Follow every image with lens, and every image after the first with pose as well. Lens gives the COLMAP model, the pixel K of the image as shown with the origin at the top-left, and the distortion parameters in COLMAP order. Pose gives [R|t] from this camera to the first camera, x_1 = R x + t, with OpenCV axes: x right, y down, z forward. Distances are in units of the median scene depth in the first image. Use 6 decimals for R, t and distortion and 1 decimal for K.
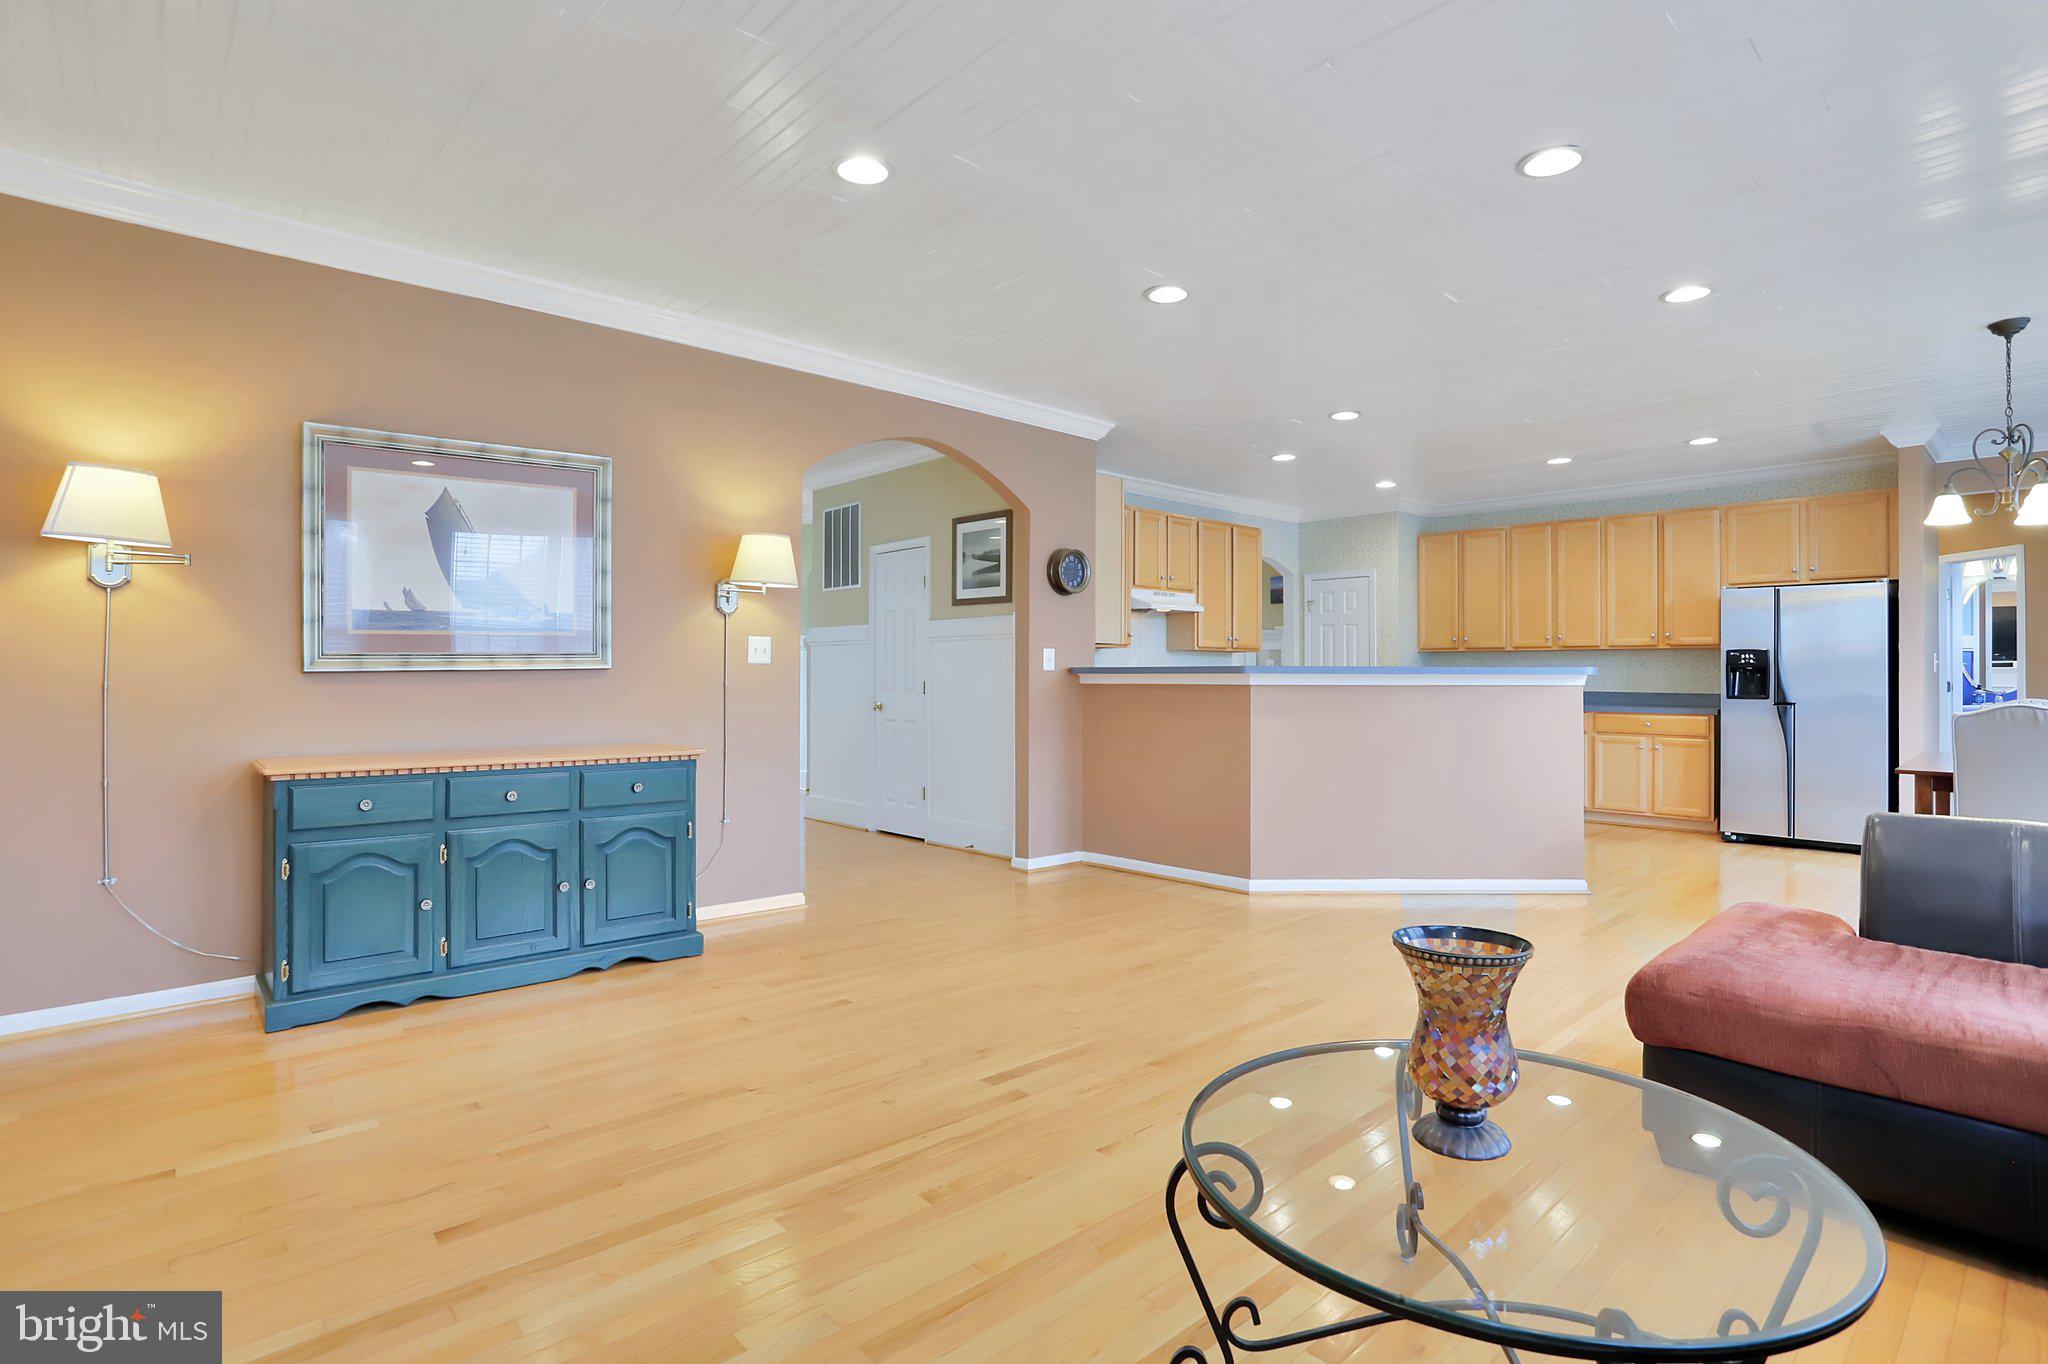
lens RADIAL K [[1003.3, 0, 1037.3], [0, 1003.3, 669.2], [0, 0, 1]] dist [-0.001712, 0.000439]
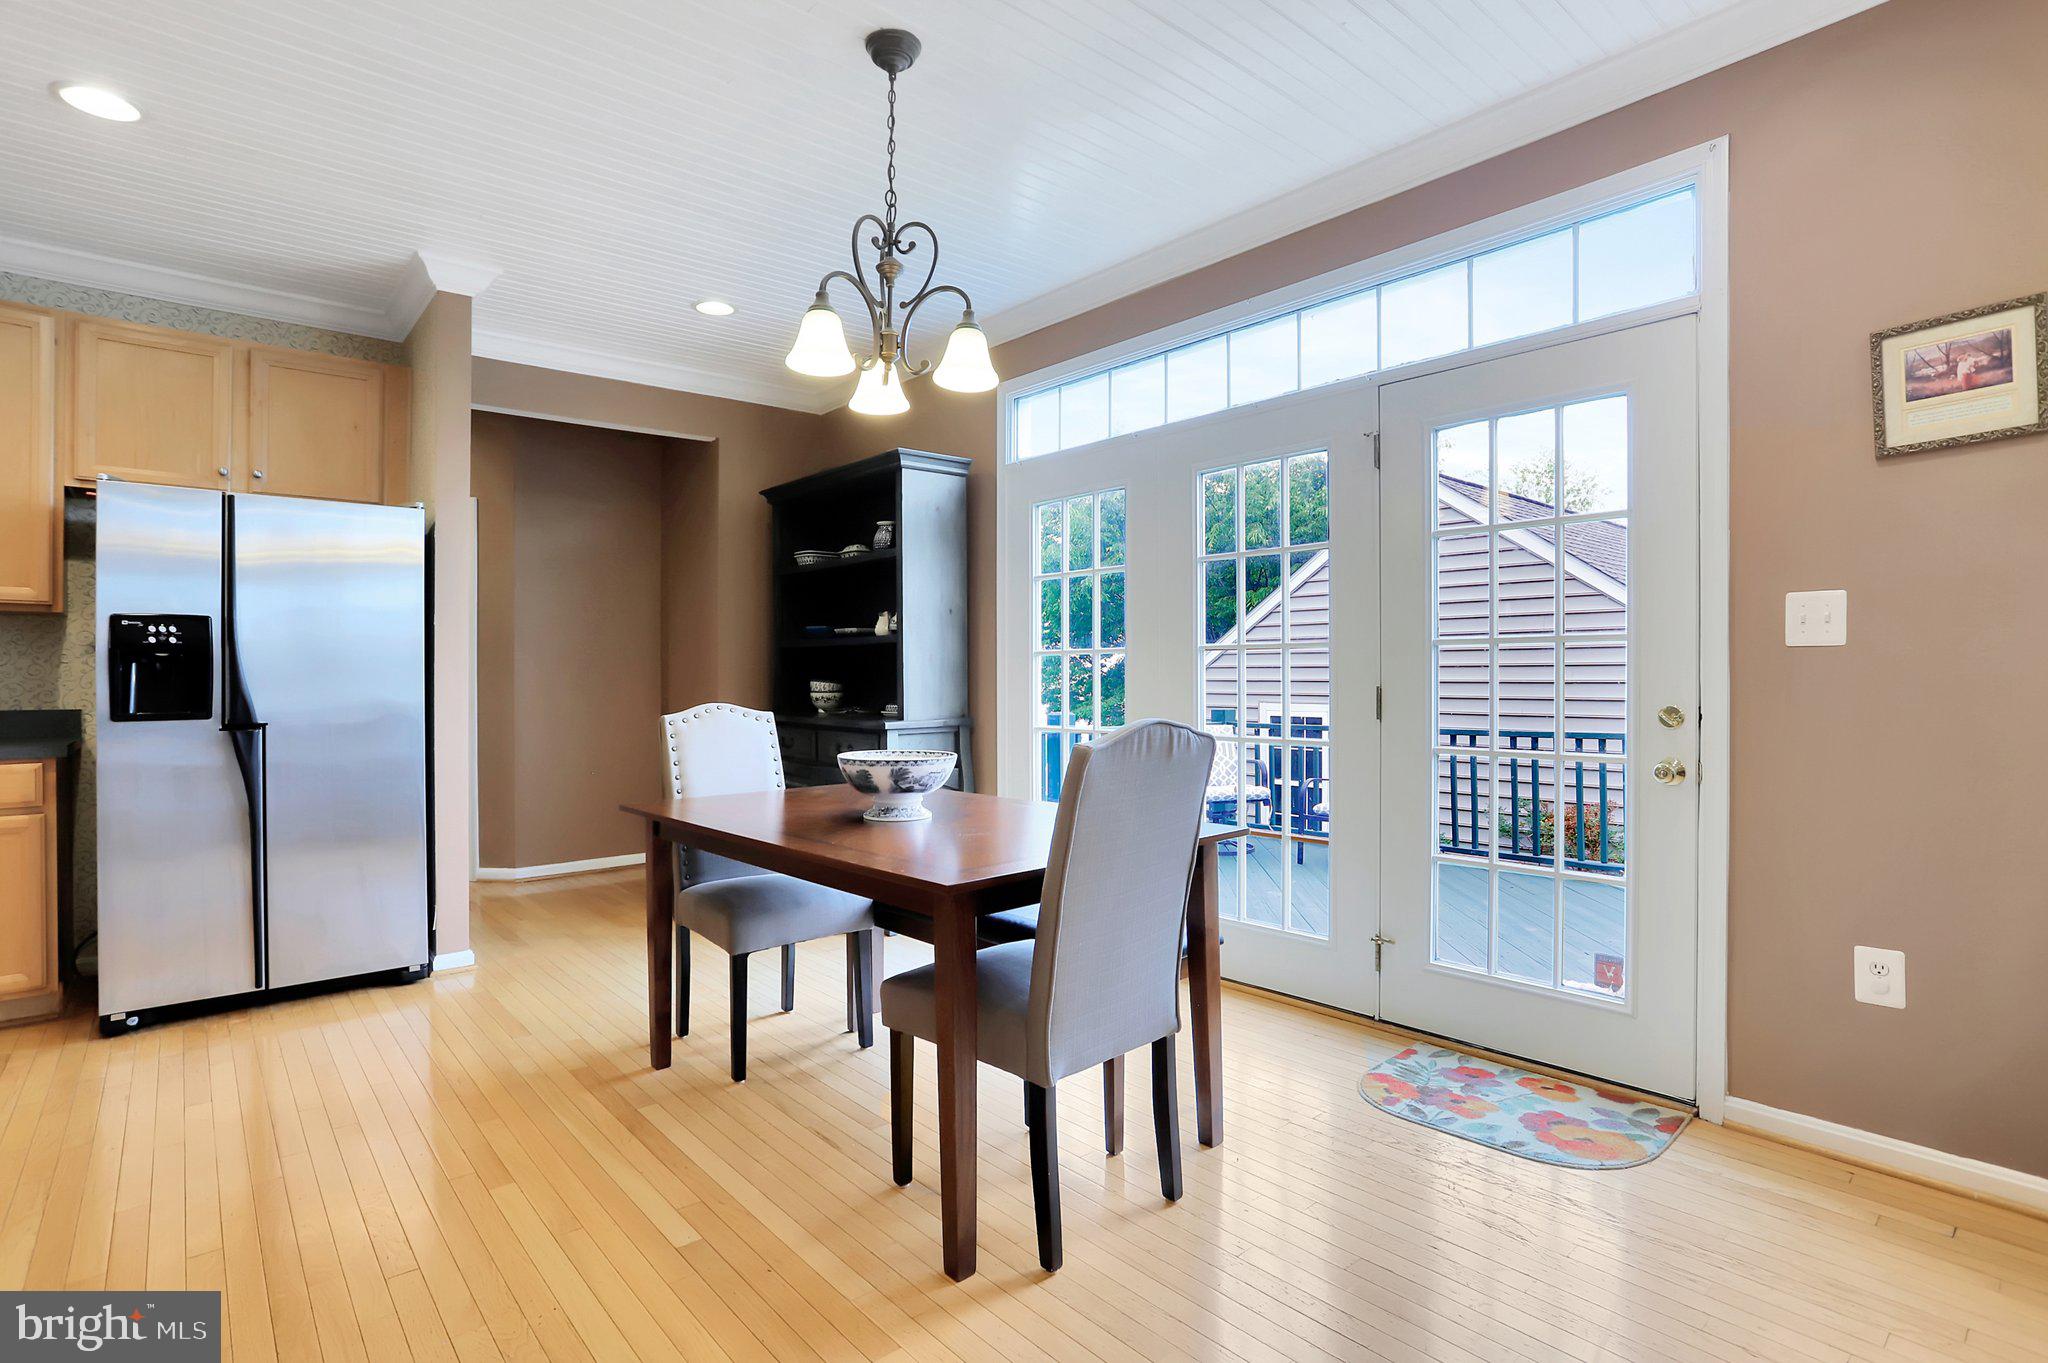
lens RADIAL K [[1003.3, 0, 1037.3], [0, 1003.3, 668.7], [0, 0, 1]] dist [-0.001712, 0.000439]
pose [[0.048579, -0.000817, 0.998819, 0.260970], [0.000572, 1.000000, 0.000790, 0.005536], [-0.998819, 0.000533, 0.048579, 0.575912]]
